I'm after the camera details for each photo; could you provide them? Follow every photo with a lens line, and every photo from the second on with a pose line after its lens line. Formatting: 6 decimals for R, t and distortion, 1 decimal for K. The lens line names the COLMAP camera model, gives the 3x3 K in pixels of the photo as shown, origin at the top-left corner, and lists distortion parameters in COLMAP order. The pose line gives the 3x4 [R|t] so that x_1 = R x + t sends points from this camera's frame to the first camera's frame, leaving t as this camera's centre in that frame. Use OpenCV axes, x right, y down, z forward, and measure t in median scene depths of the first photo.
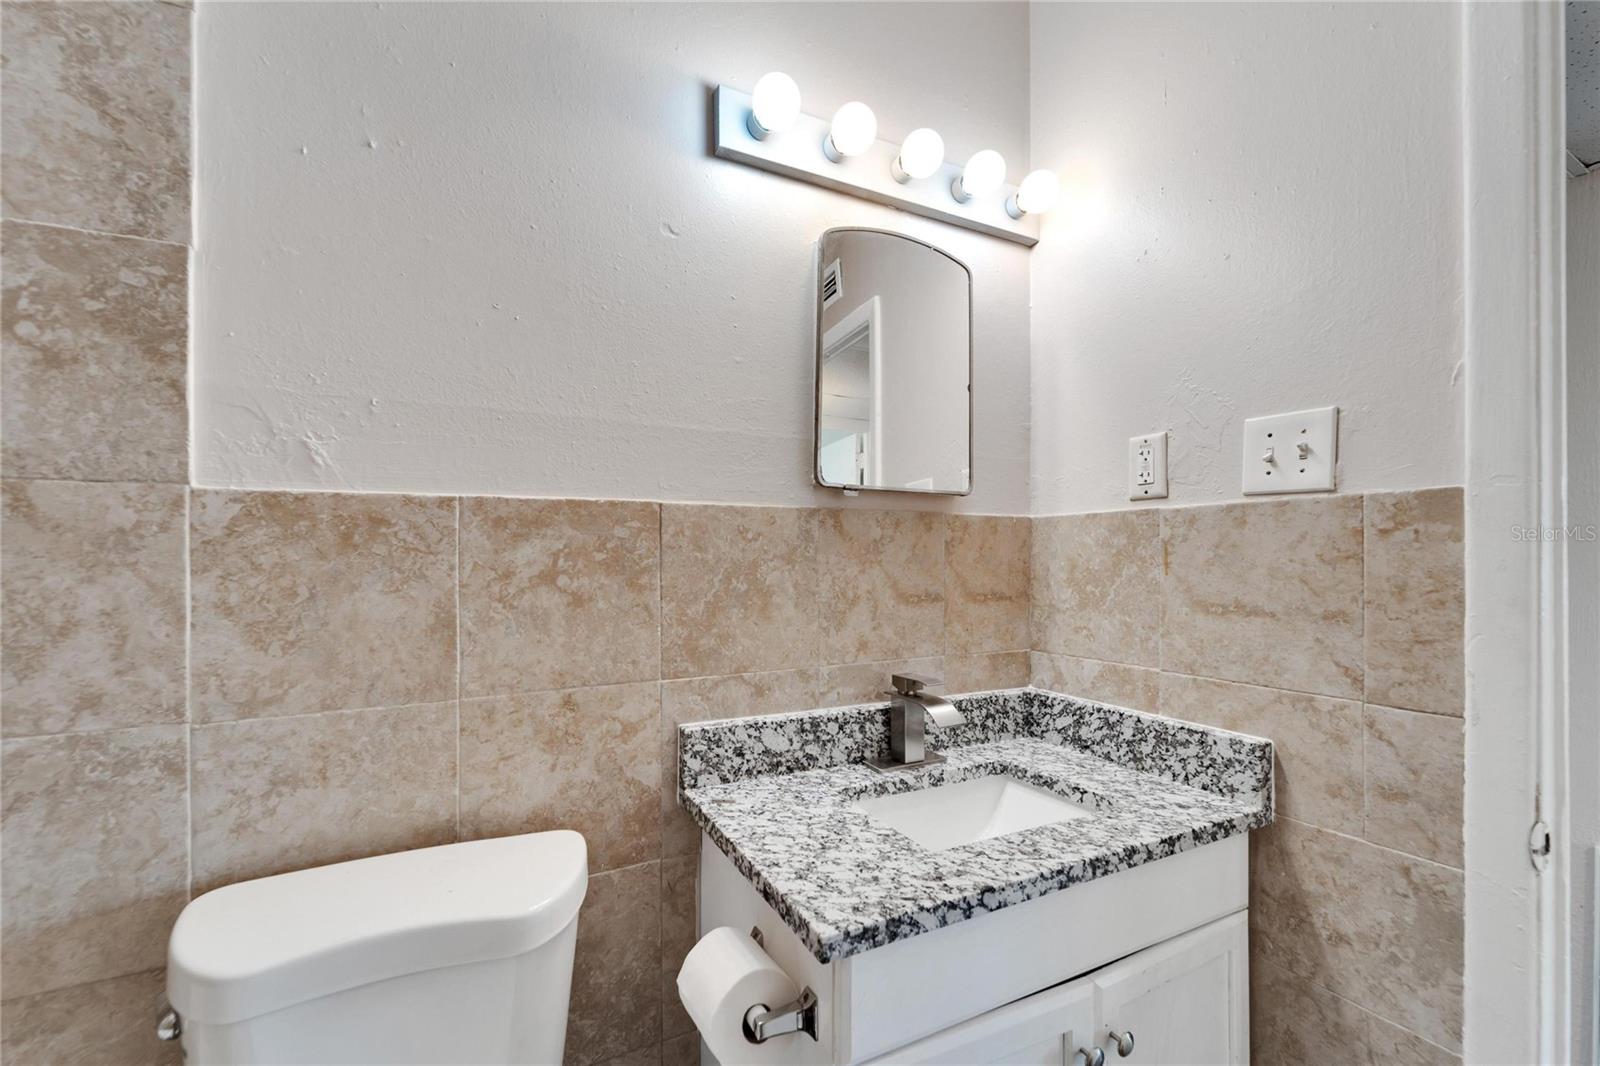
lens RADIAL K [[639.9, 0, 796.3], [0, 639.9, 555.3], [0, 0, 1]] dist [0.000444, -0.000168]
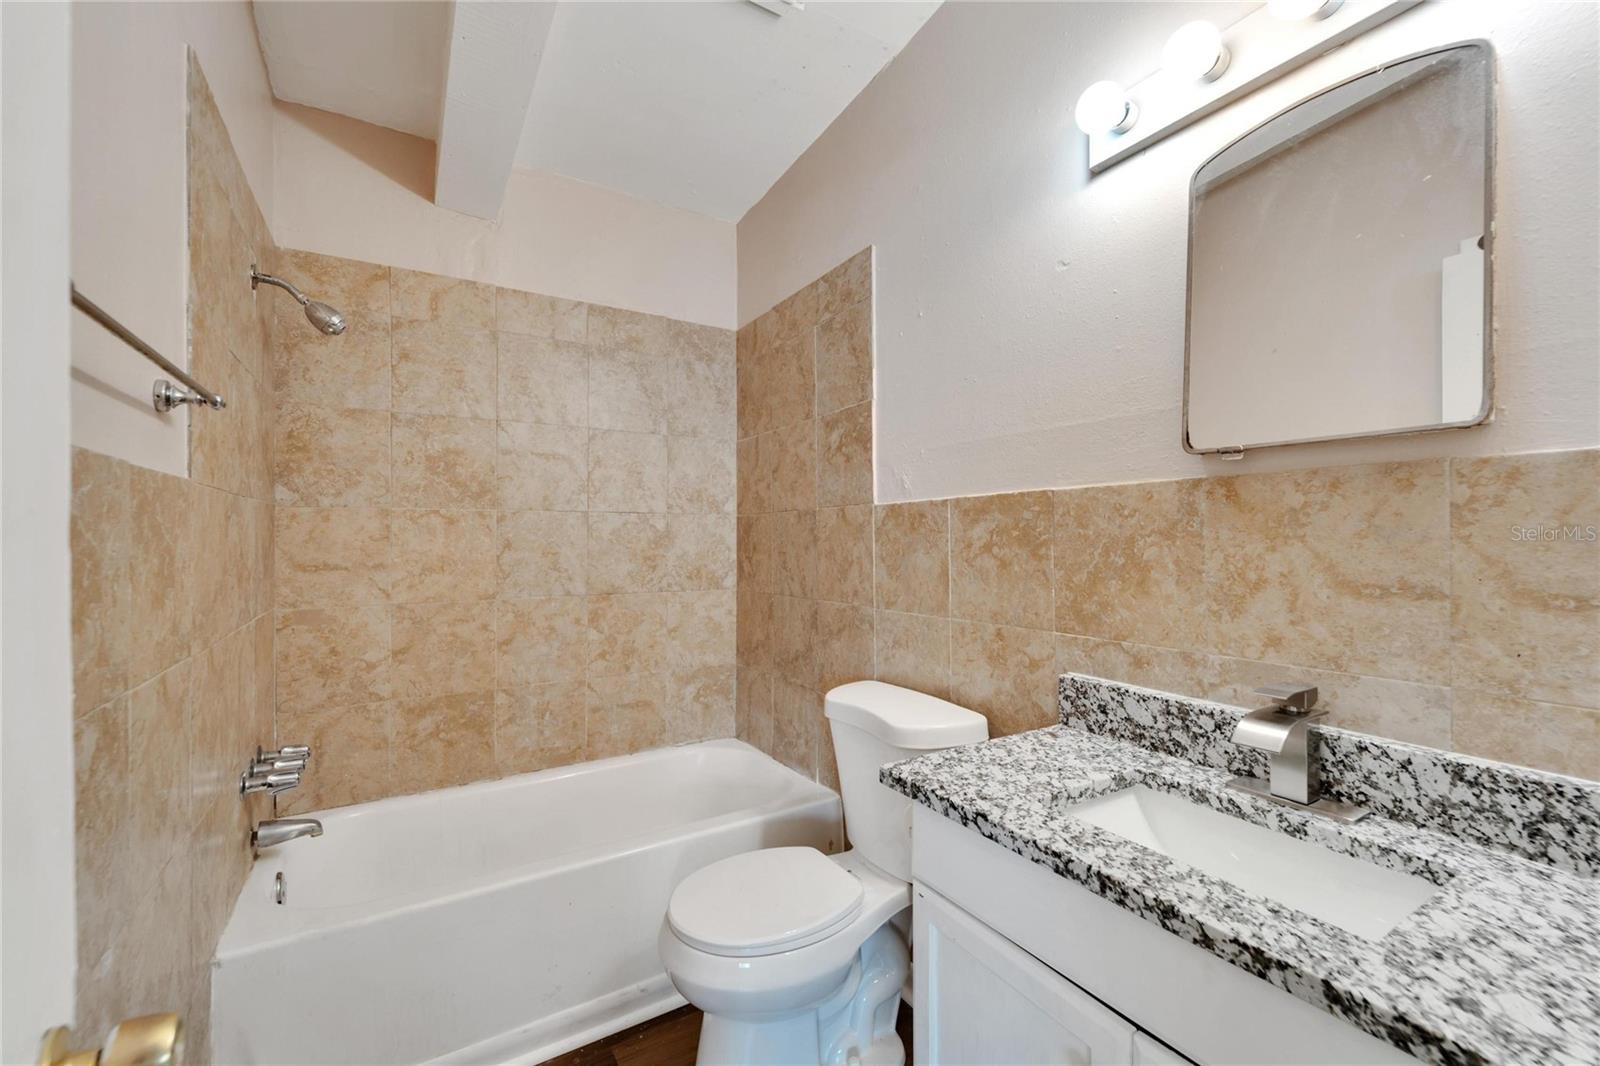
lens RADIAL K [[668.3, 0, 800.0], [0, 668.3, 533.0], [0, 0, 1]] dist [-0.002088, -0.000698]
pose [[0.082925, -0.007542, -0.996527, 1.017743], [0.008132, 0.999943, -0.006891, 0.006915], [0.996523, -0.007533, 0.082981, 0.387047]]
